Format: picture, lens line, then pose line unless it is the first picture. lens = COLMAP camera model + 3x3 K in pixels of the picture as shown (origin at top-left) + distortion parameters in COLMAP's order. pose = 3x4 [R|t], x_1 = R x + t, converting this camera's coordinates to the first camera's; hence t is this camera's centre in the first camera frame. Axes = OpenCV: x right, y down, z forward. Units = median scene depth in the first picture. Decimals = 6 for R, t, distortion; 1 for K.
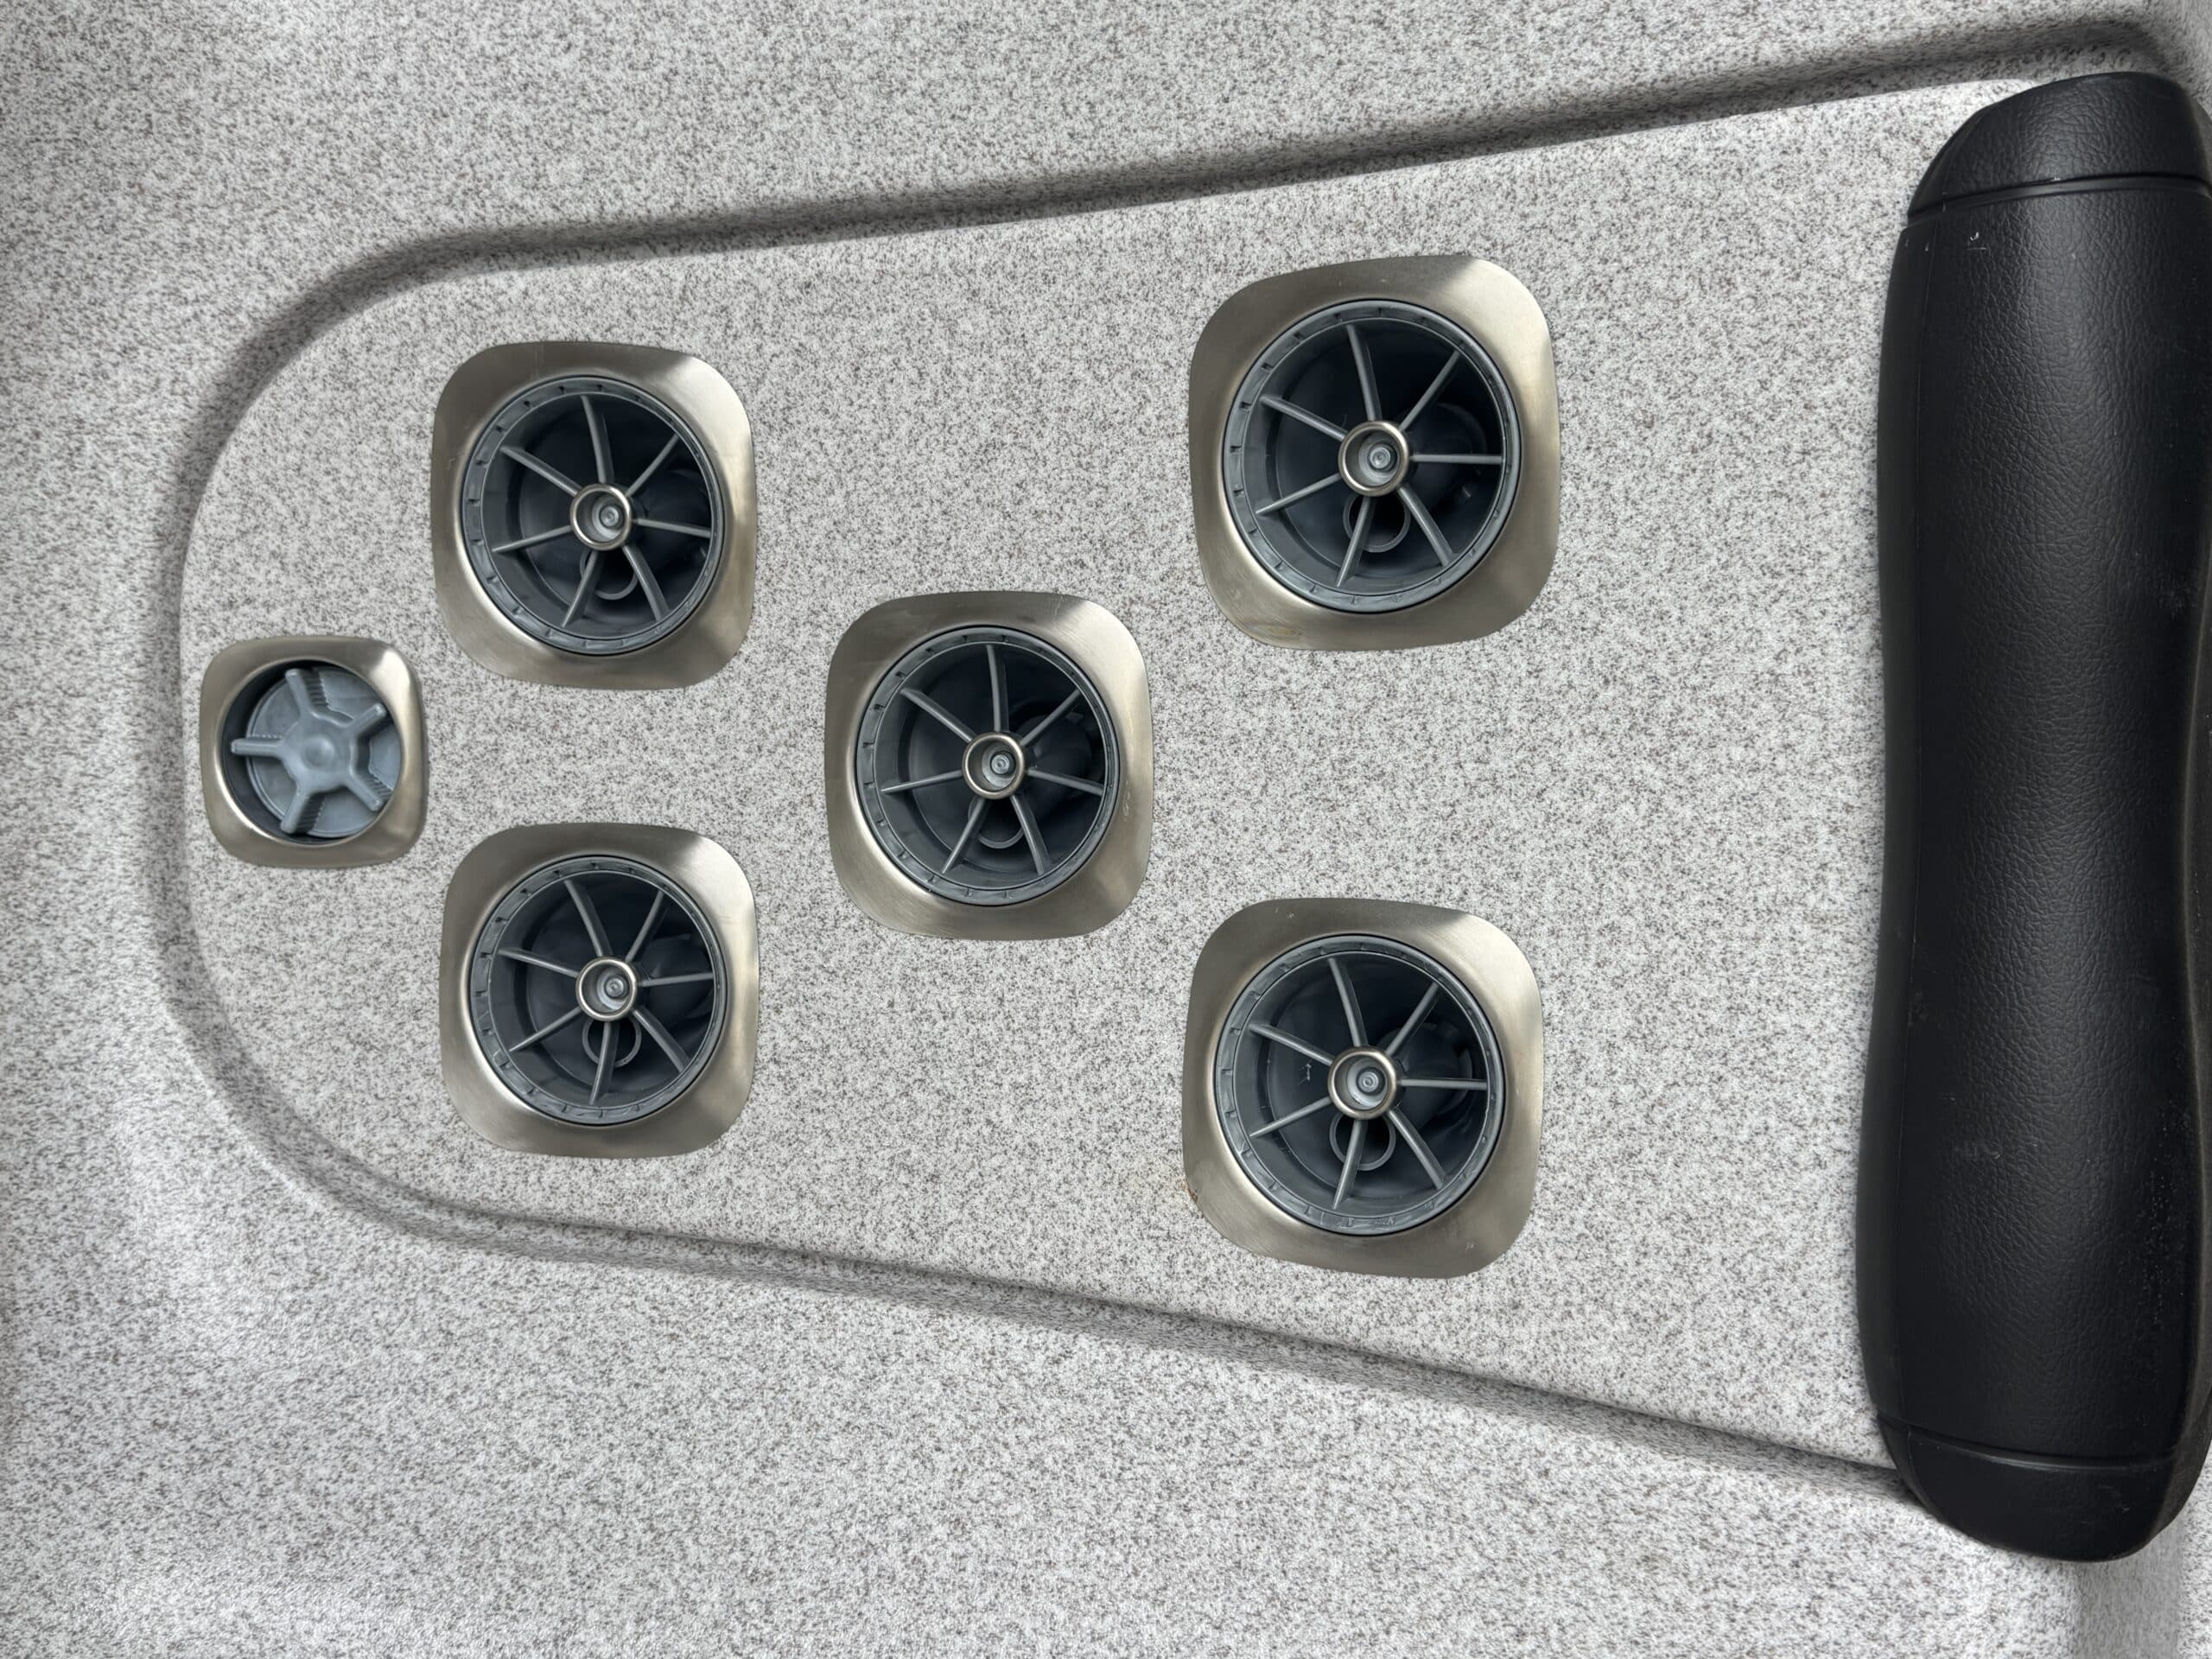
lens RADIAL K [[2174.0, 0, 1106.0], [0, 2174.0, 829.5], [0, 0, 1]] dist [0.179086, -0.391559]
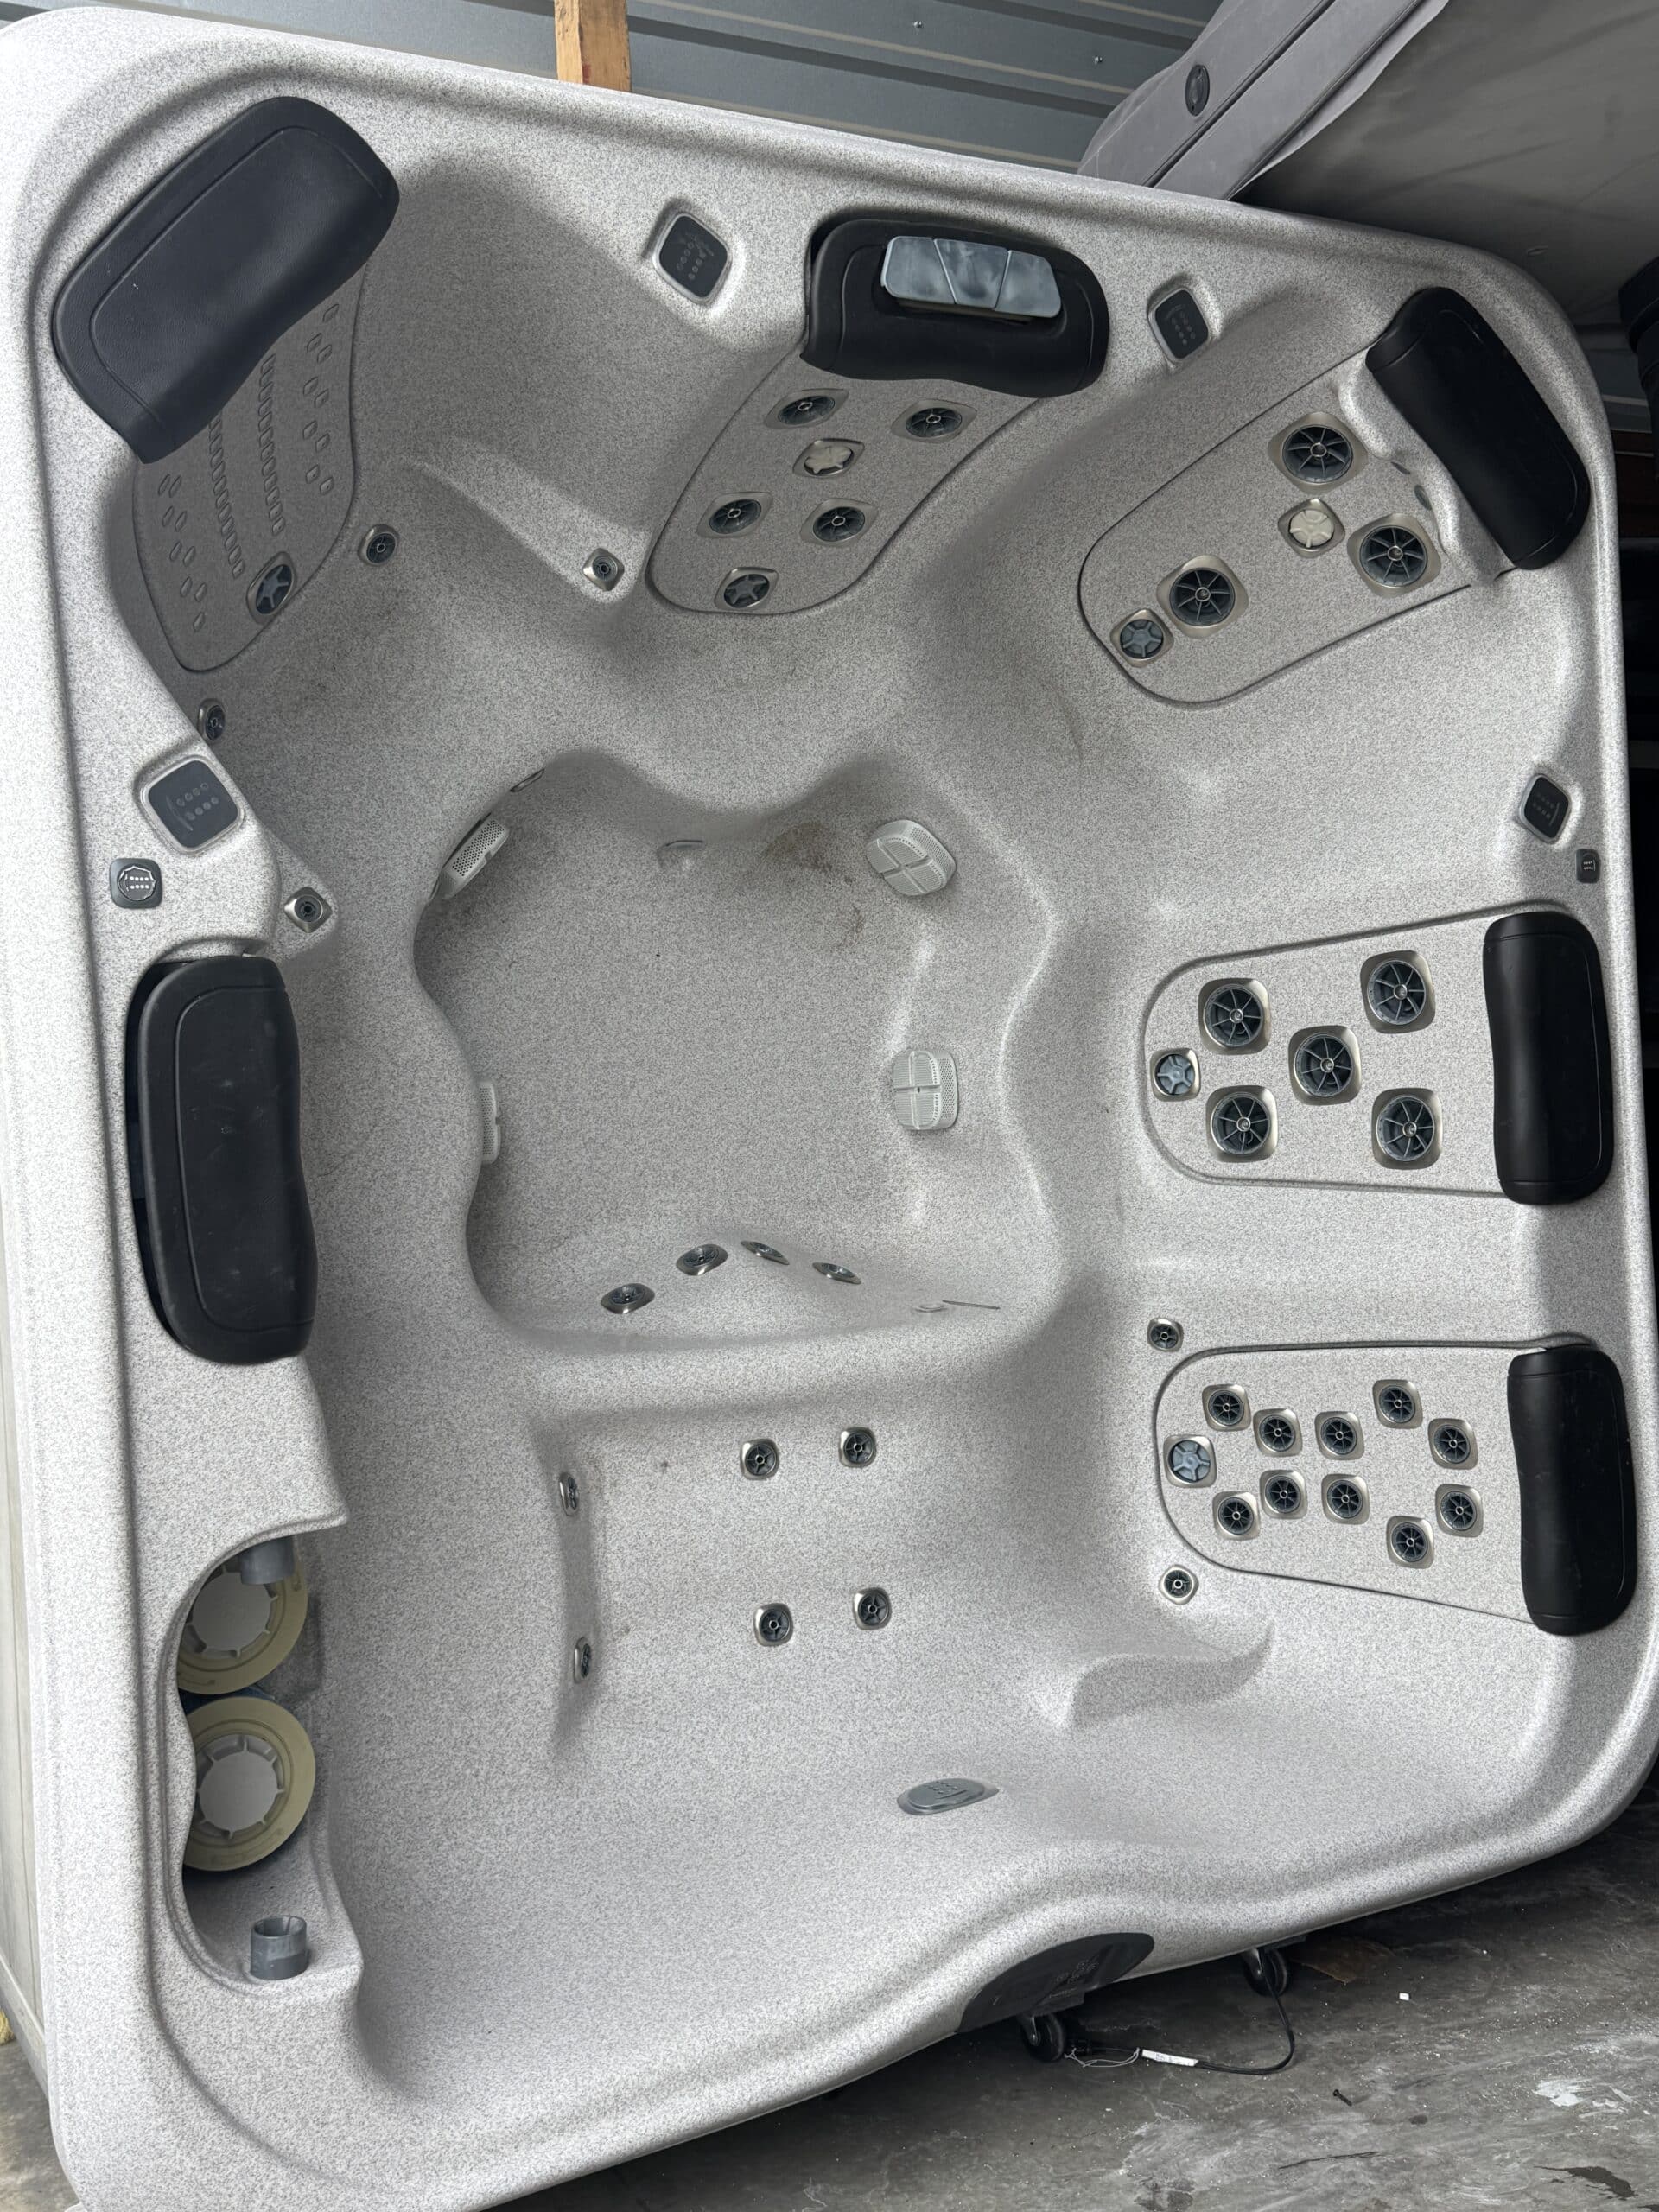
lens RADIAL K [[2174.0, 0, 829.5], [0, 2174.0, 1106.0], [0, 0, 1]] dist [0.179086, -0.391559]
pose [[0.899860, -0.065385, -0.431249, 0.919676], [0.046038, 0.997416, -0.055161, 0.242649], [0.433742, 0.029783, 0.900545, -3.309267]]
